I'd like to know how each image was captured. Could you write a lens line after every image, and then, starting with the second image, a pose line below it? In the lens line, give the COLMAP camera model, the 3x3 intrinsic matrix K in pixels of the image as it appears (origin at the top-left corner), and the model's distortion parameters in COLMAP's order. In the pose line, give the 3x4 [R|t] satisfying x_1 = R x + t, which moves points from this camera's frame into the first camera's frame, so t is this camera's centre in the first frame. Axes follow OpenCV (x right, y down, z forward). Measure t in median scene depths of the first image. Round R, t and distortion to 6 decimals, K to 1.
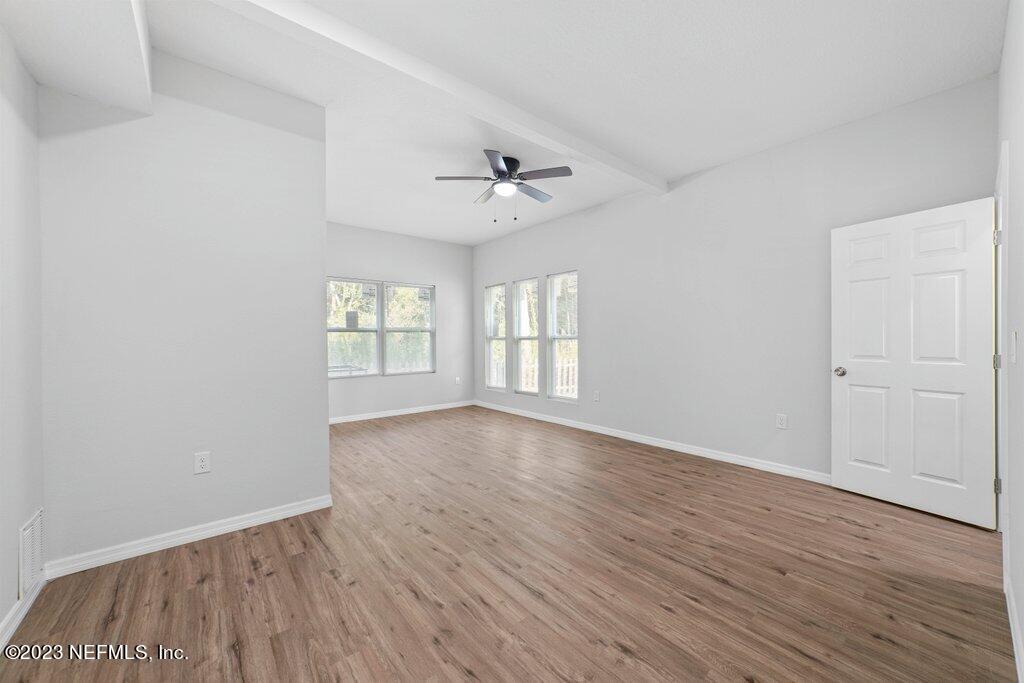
lens RADIAL K [[385.3, 0, 513.4], [0, 385.3, 340.1], [0, 0, 1]] dist [-0.028238, 0.012048]
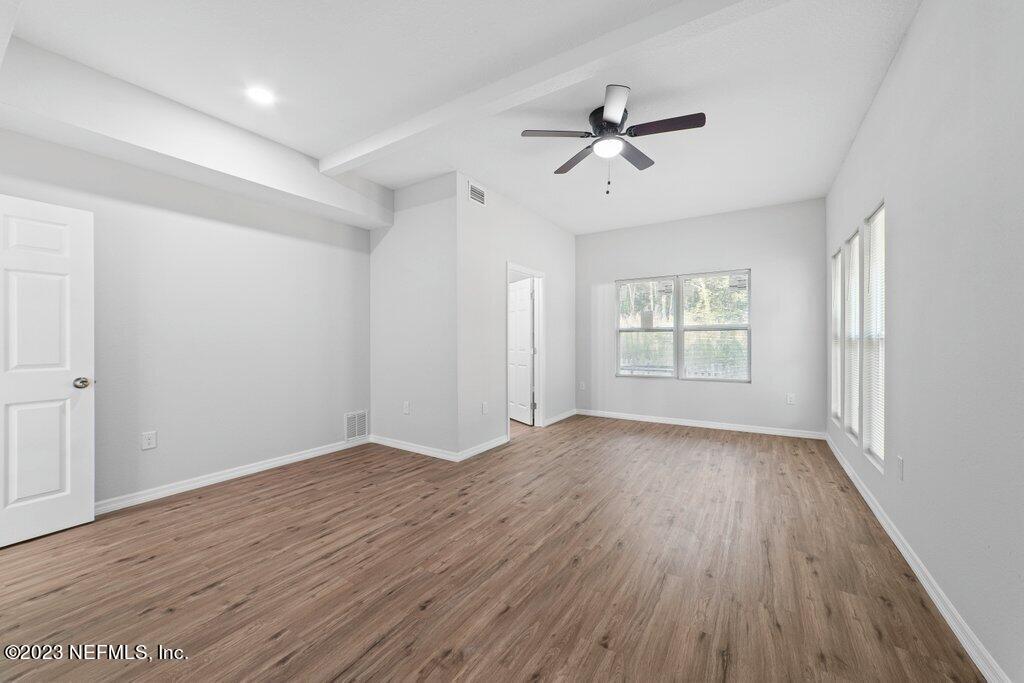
lens RADIAL K [[385.3, 0, 513.4], [0, 385.3, 340.1], [0, 0, 1]] dist [-0.028238, 0.012048]
pose [[0.308245, 0.008531, -0.951269, 1.022140], [-0.005390, 0.999959, 0.007221, -0.011382], [0.951292, 0.002901, 0.308278, 0.888152]]
